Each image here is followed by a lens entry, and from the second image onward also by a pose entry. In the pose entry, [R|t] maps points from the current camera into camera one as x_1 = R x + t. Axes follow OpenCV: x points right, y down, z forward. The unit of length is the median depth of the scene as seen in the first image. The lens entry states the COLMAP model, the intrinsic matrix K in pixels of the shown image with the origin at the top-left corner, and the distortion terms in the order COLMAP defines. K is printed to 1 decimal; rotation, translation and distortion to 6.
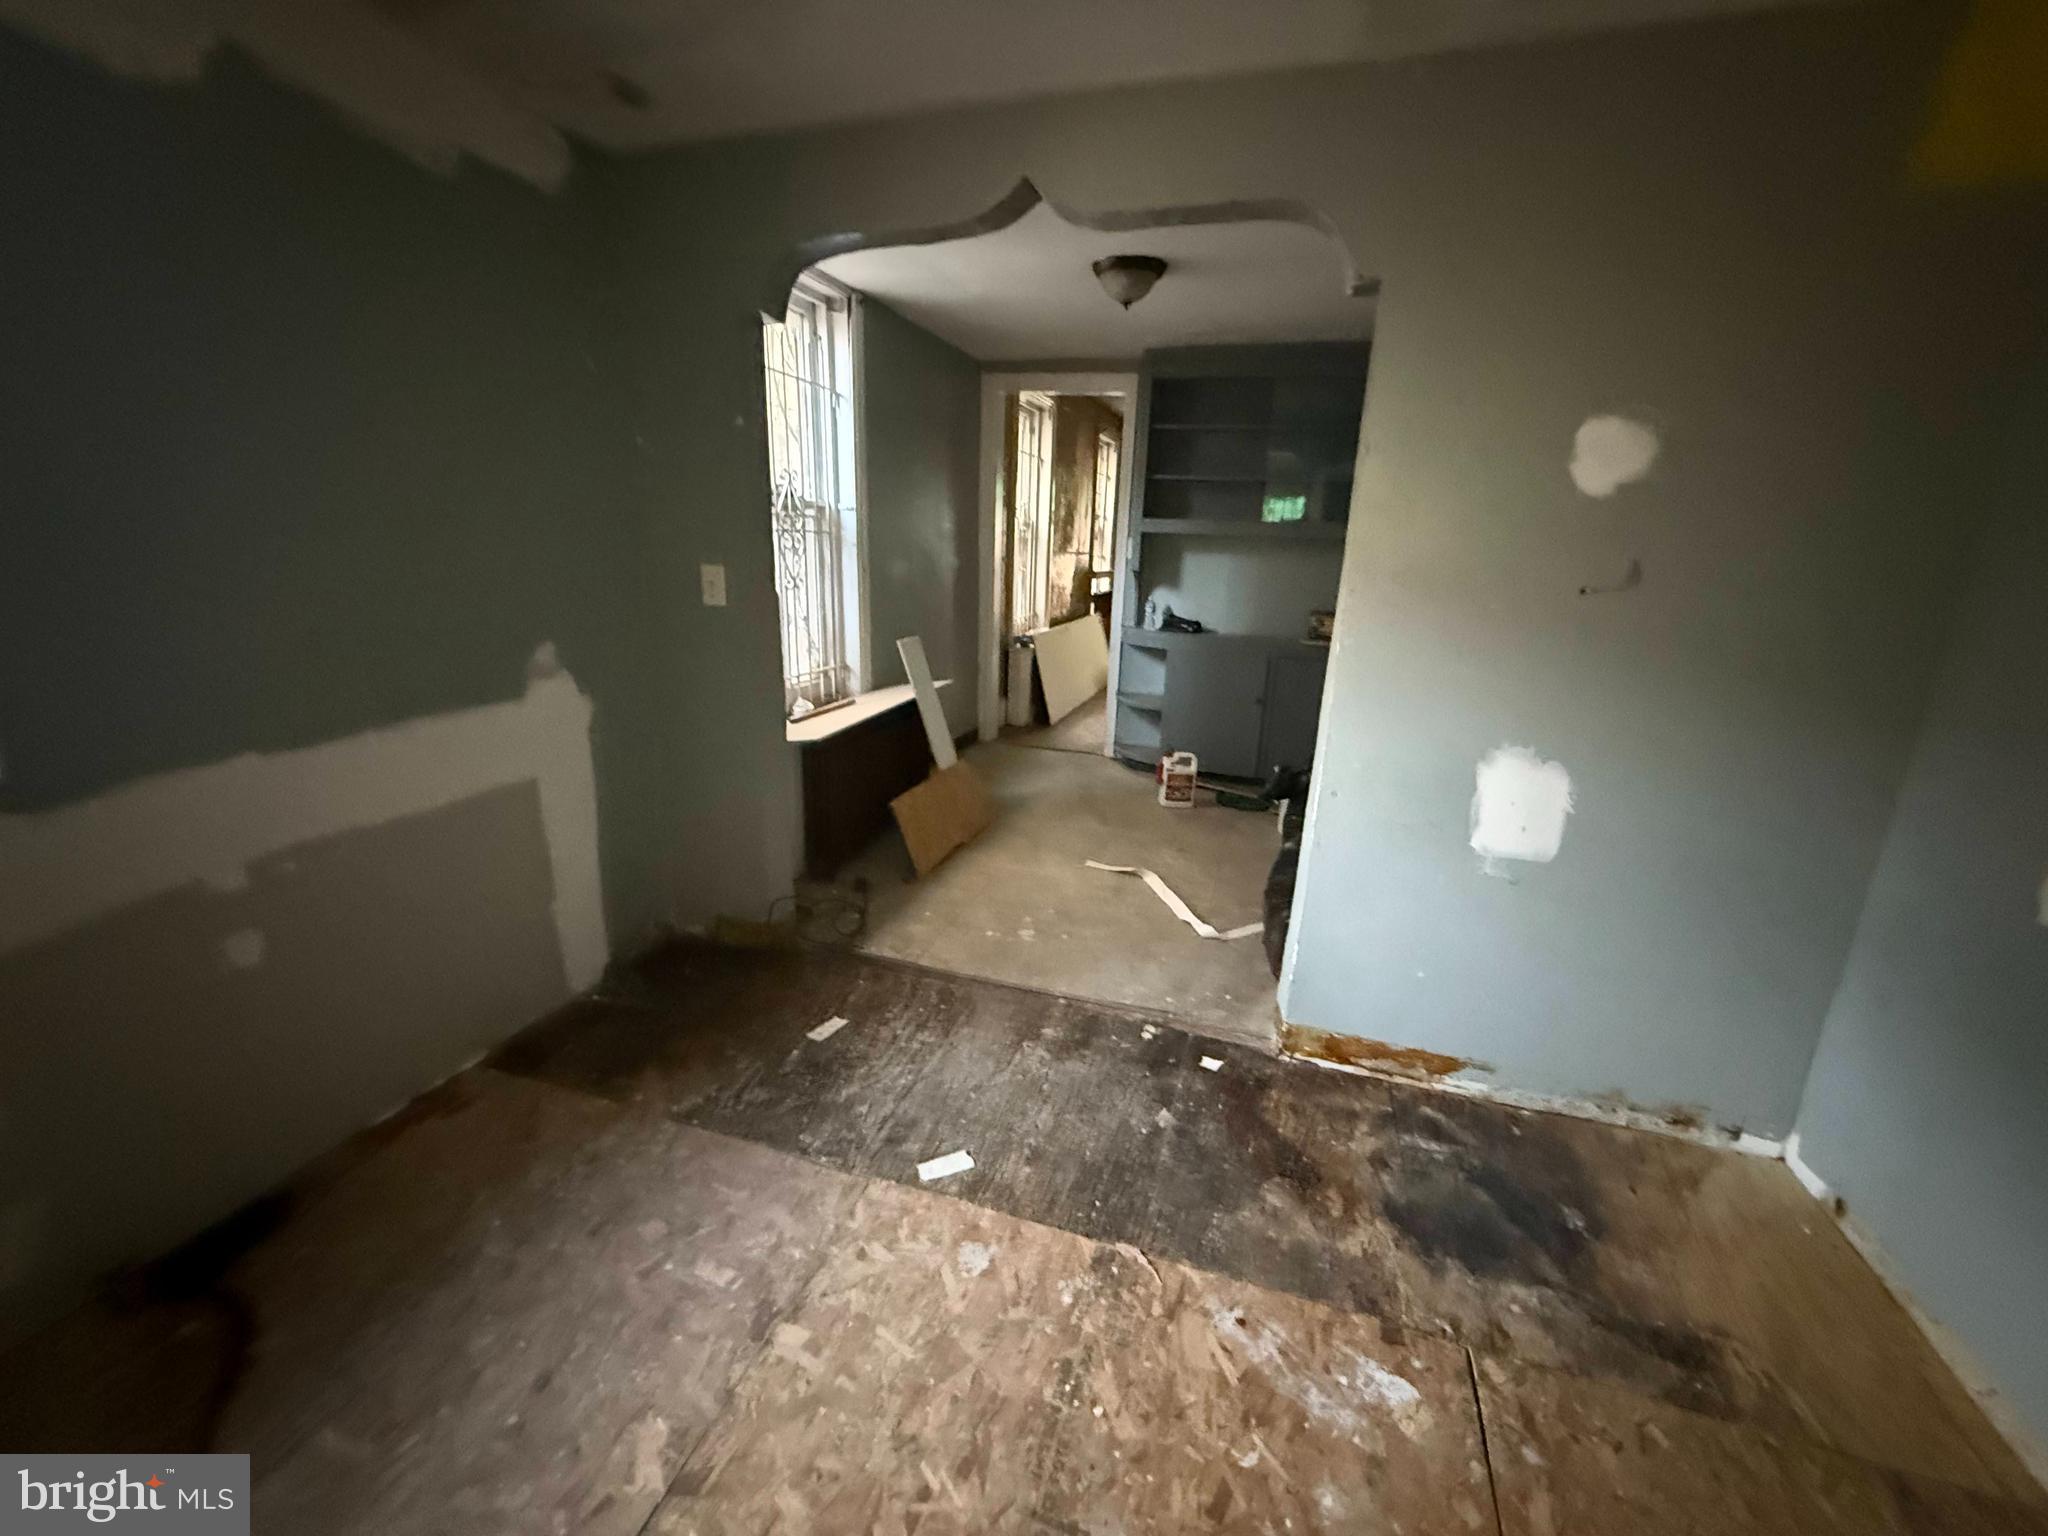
lens RADIAL K [[819.5, 0, 1019.8], [0, 819.5, 773.8], [0, 0, 1]] dist [0.000658, -0.000012]
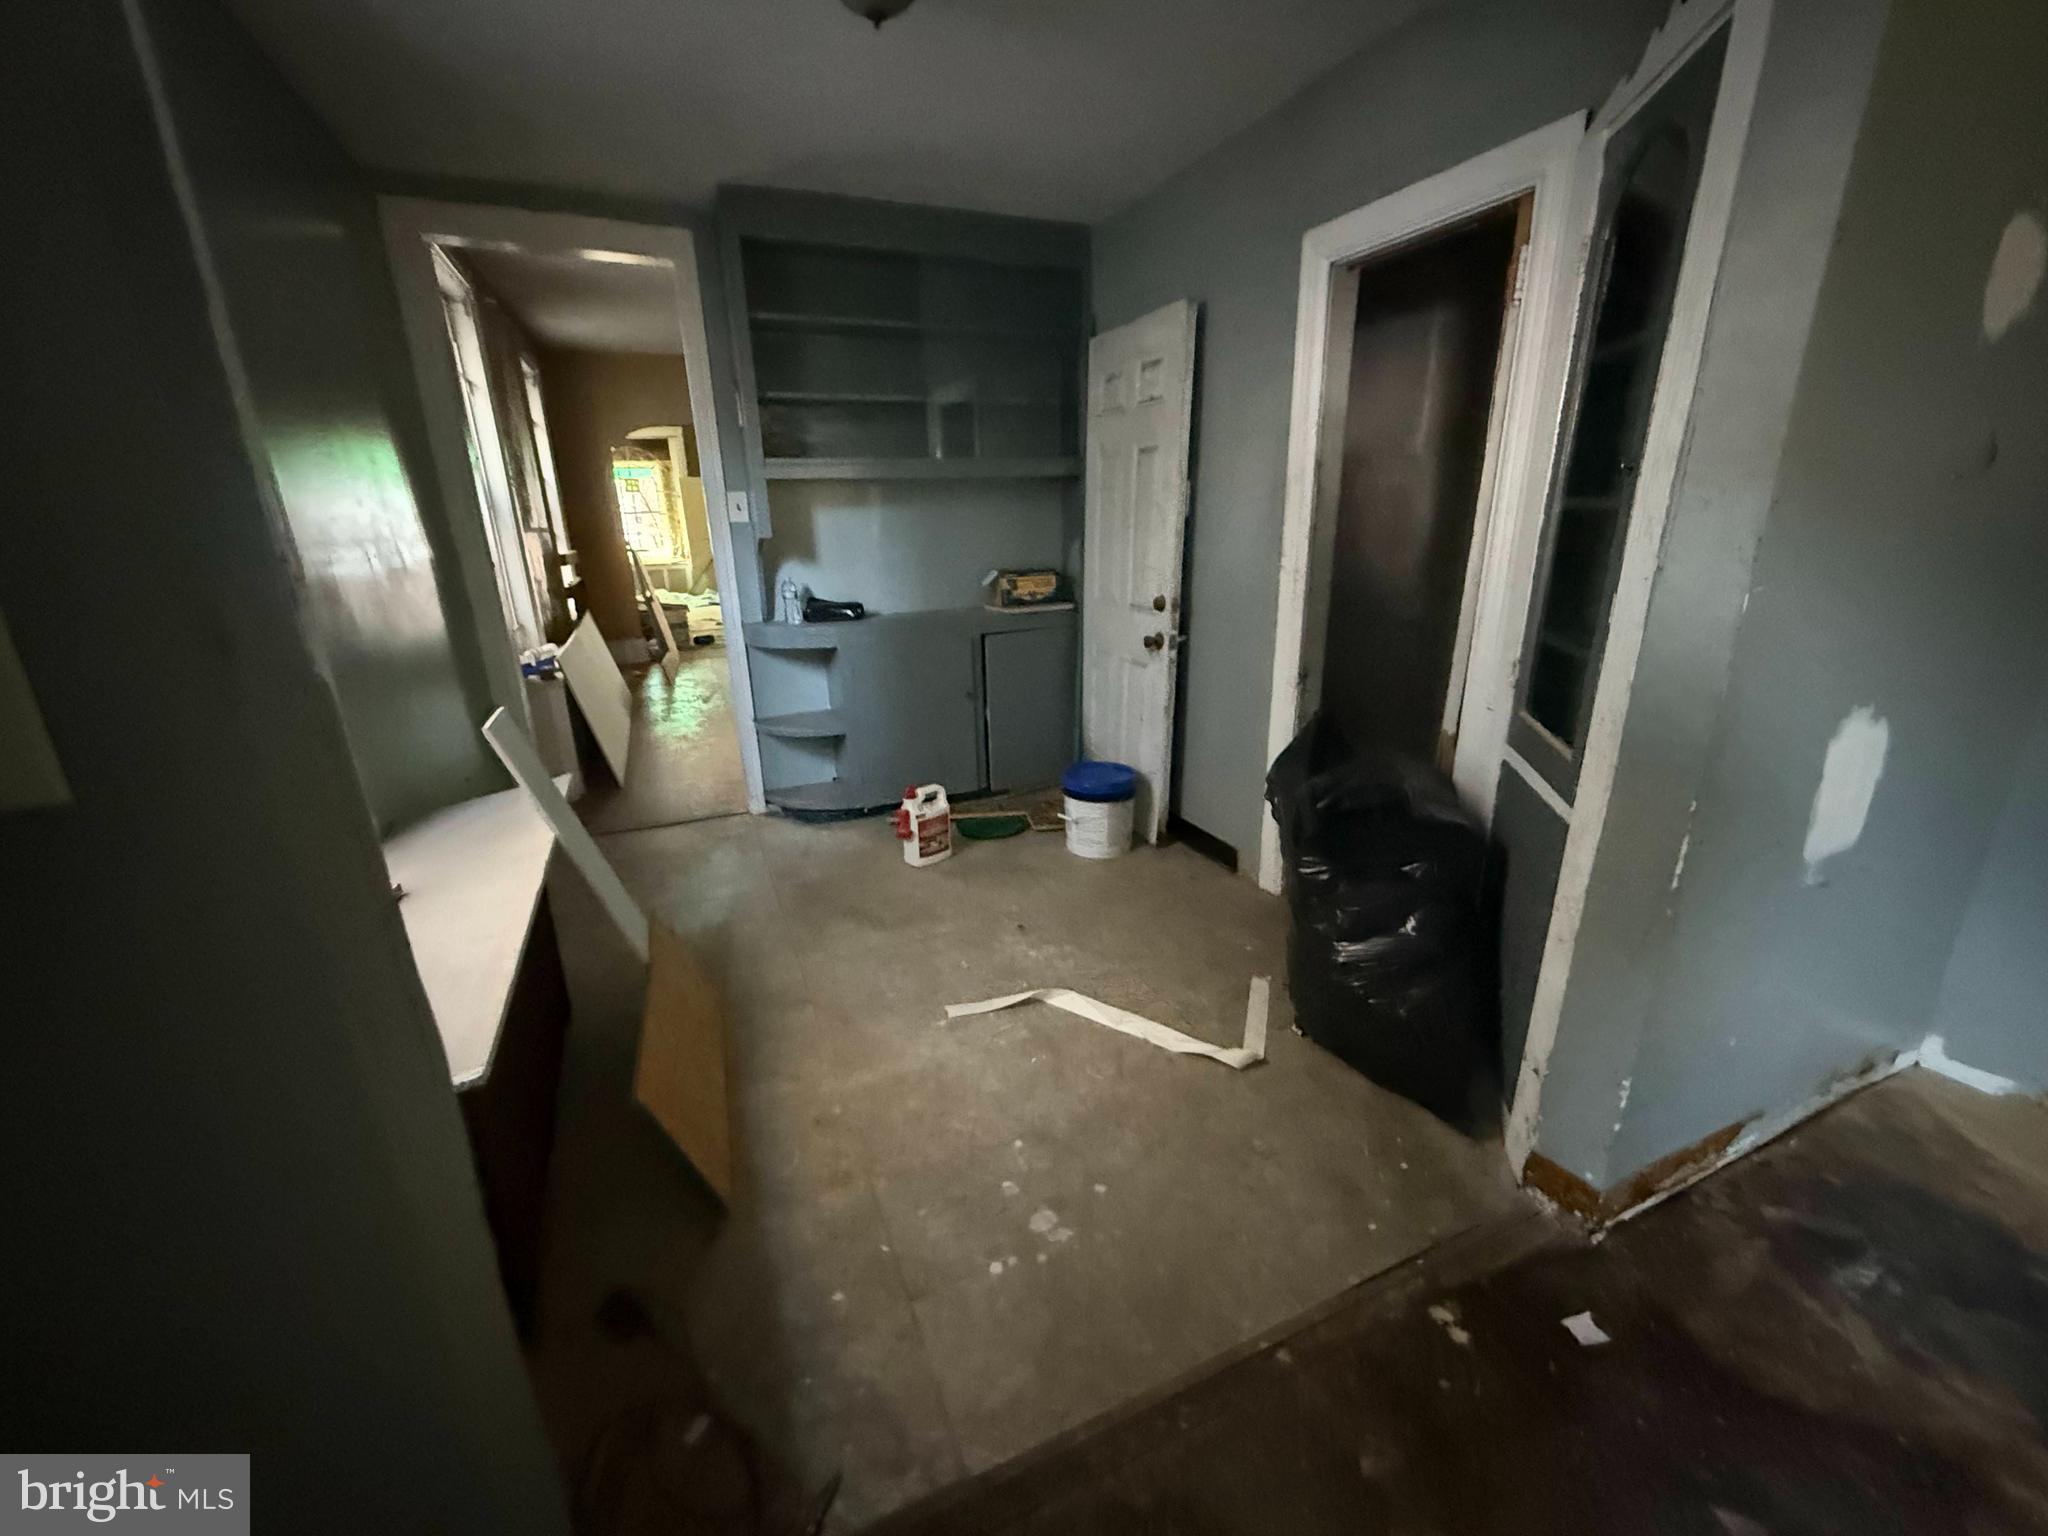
lens RADIAL K [[819.5, 0, 1021.8], [0, 819.5, 766.0], [0, 0, 1]] dist [0.000658, -0.000012]
pose [[0.748763, -0.251775, 0.613159, -0.201483], [0.233986, 0.965896, 0.110883, -0.121586], [-0.620165, 0.060446, 0.782139, 0.460779]]
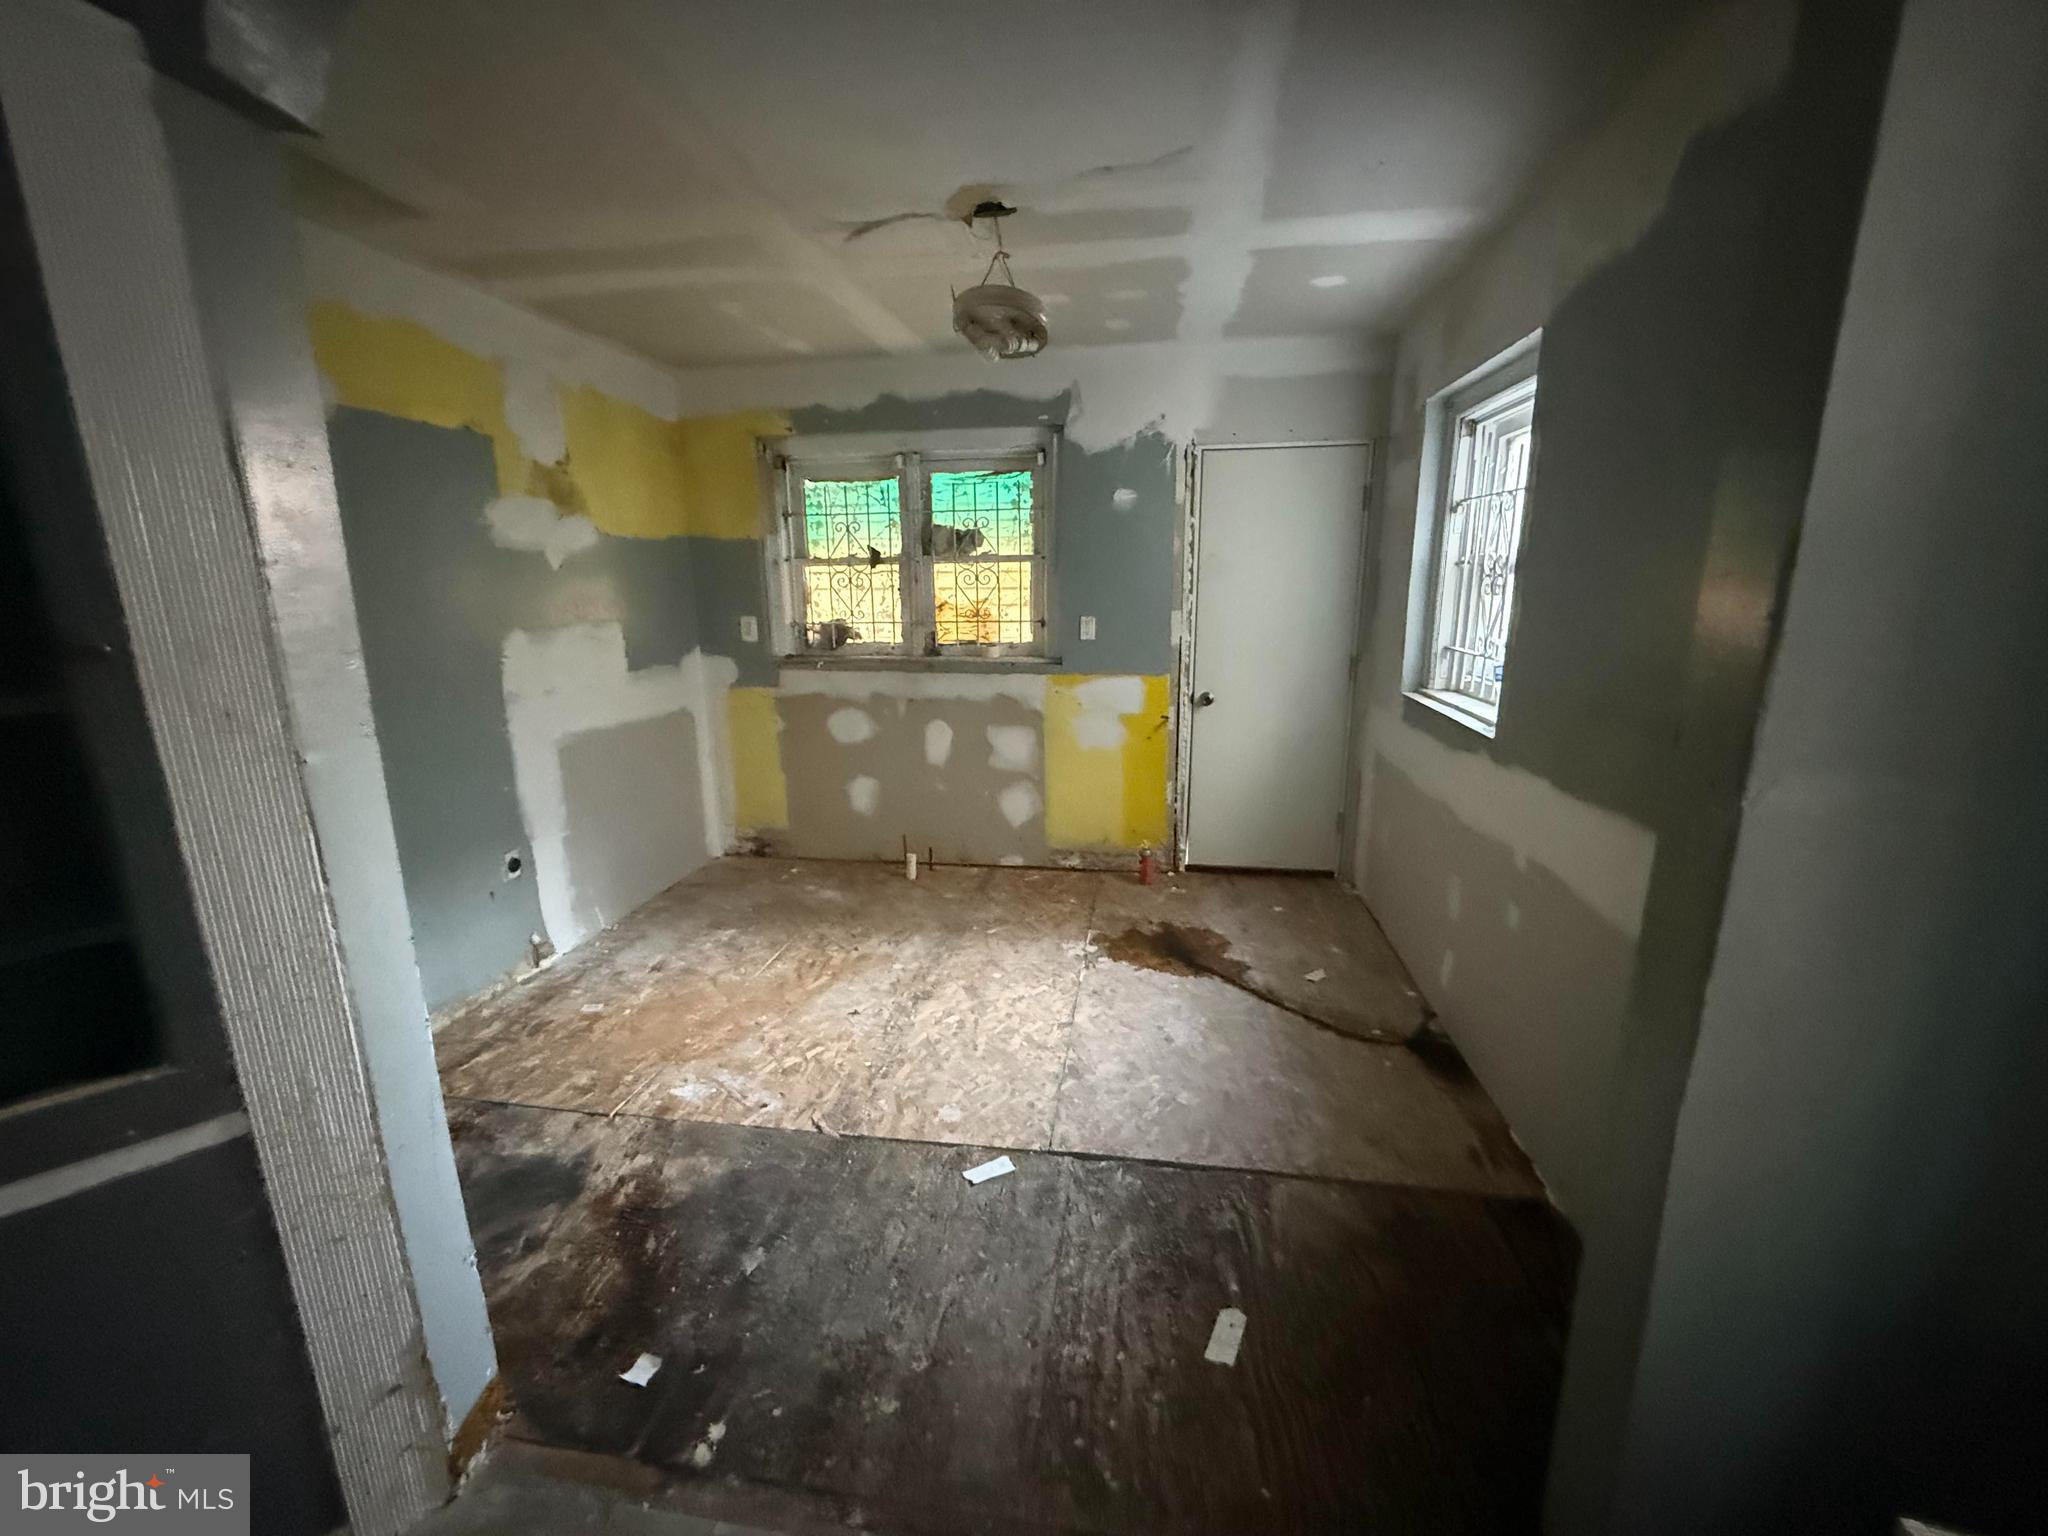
lens RADIAL K [[819.5, 0, 1022.6], [0, 819.5, 767.4], [0, 0, 1]] dist [0.000658, -0.000012]
pose [[-0.985353, 0.014263, -0.169927, 0.020800], [-0.069632, 0.875978, 0.477298, -0.248914], [0.155660, 0.482139, -0.862155, 0.835209]]
